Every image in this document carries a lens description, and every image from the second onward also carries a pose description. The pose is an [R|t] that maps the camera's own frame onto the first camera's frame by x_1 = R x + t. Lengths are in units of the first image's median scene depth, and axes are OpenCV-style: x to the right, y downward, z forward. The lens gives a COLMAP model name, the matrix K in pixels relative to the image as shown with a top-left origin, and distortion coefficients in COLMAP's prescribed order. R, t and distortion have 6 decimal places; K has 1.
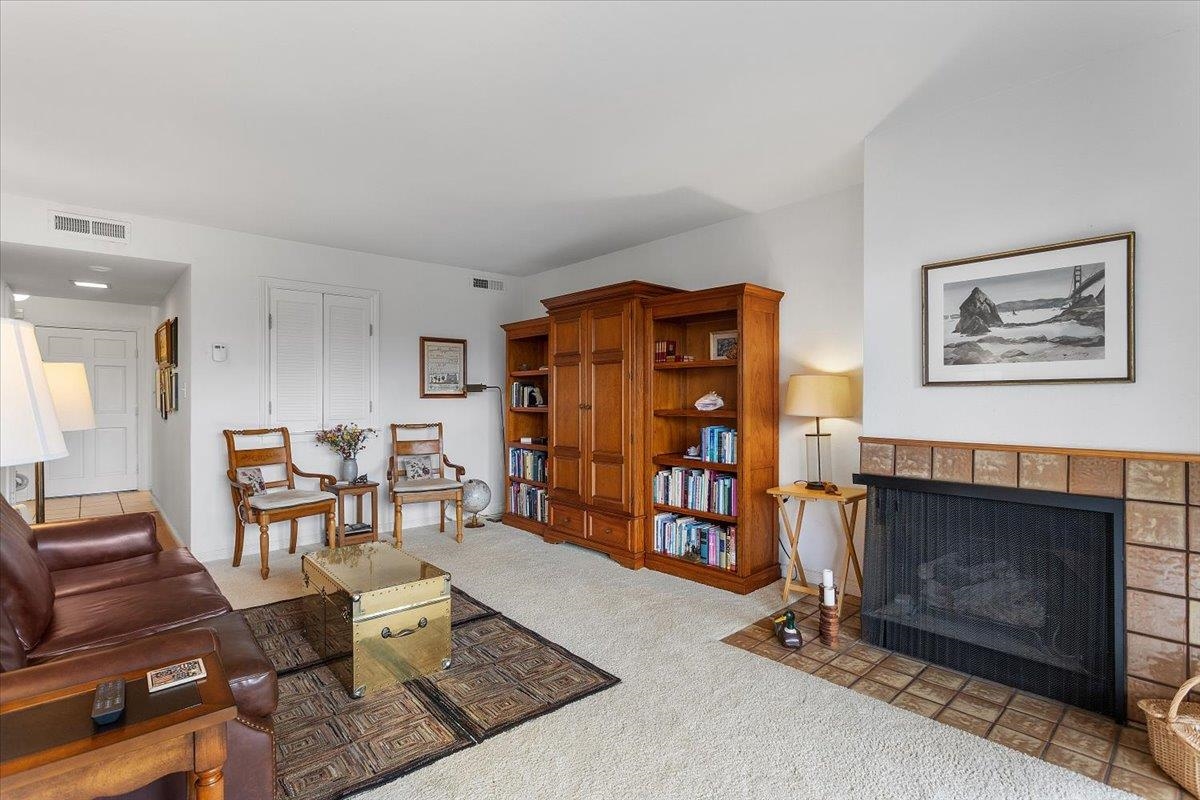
lens RADIAL K [[575.9, 0, 600.0], [0, 575.9, 400.0], [0, 0, 1]] dist [-0.004775, 0.006230]
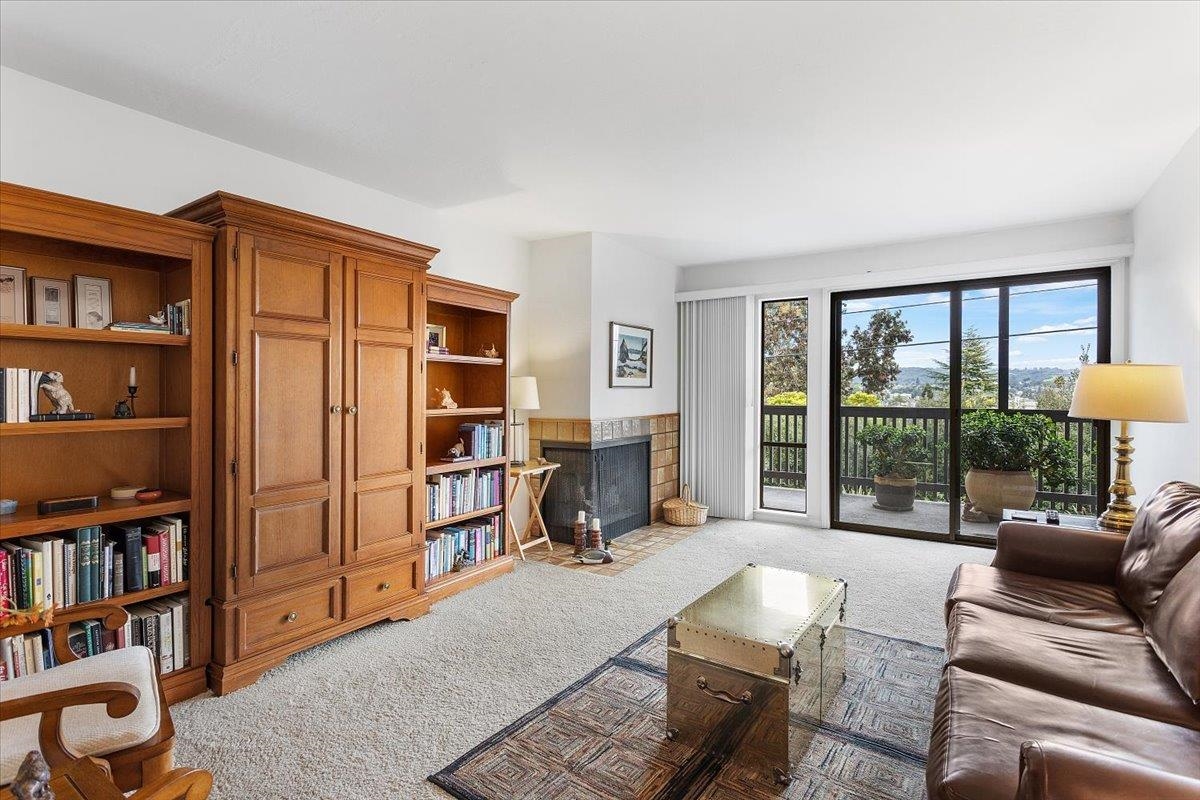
lens RADIAL K [[575.9, 0, 600.0], [0, 575.9, 400.0], [0, 0, 1]] dist [-0.004775, 0.006230]
pose [[-0.258842, -0.015569, 0.965794, -0.786373], [0.000477, 0.999868, 0.016246, -0.010801], [-0.965920, 0.004666, -0.258800, 1.008884]]
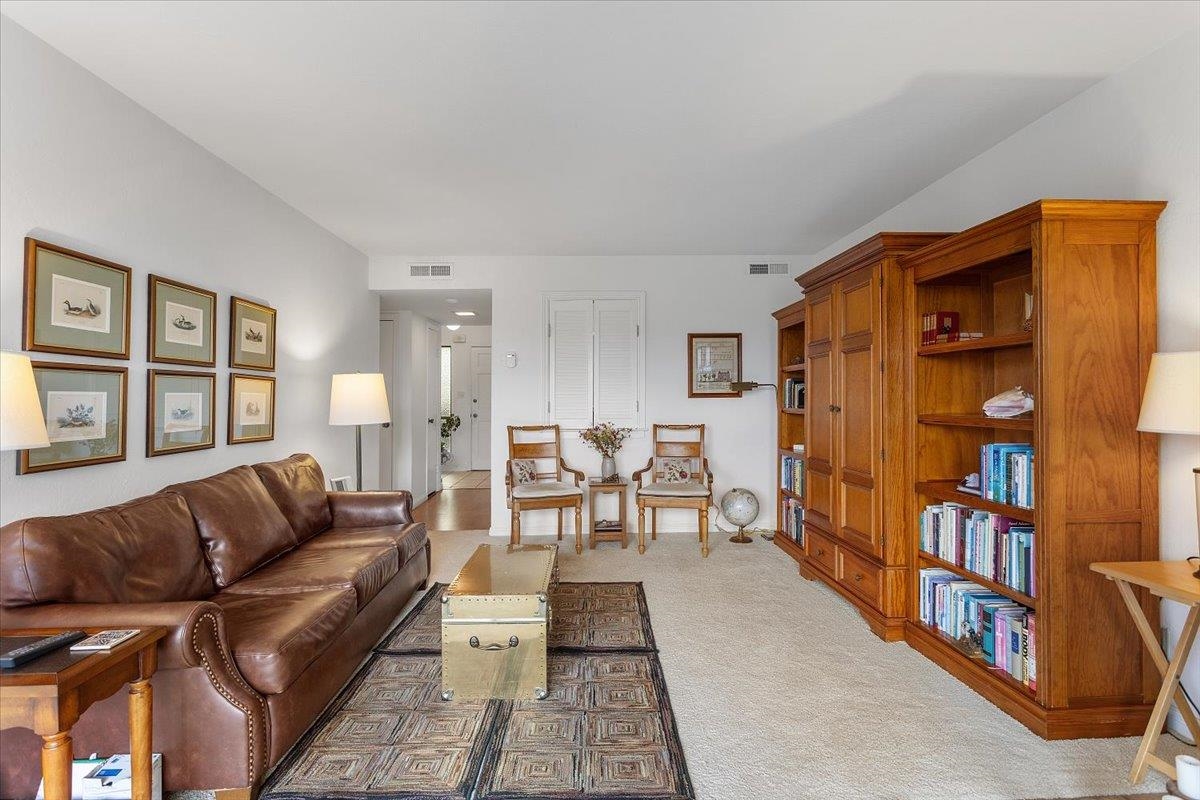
lens RADIAL K [[569.5, 0, 584.7], [0, 569.5, 391.1], [0, 0, 1]] dist [0.000862, 0.001402]
pose [[0.762009, -0.010825, -0.647476, 0.242418], [0.003184, 0.999911, -0.012970, -0.003654], [0.647558, 0.007822, 0.761976, 0.234273]]
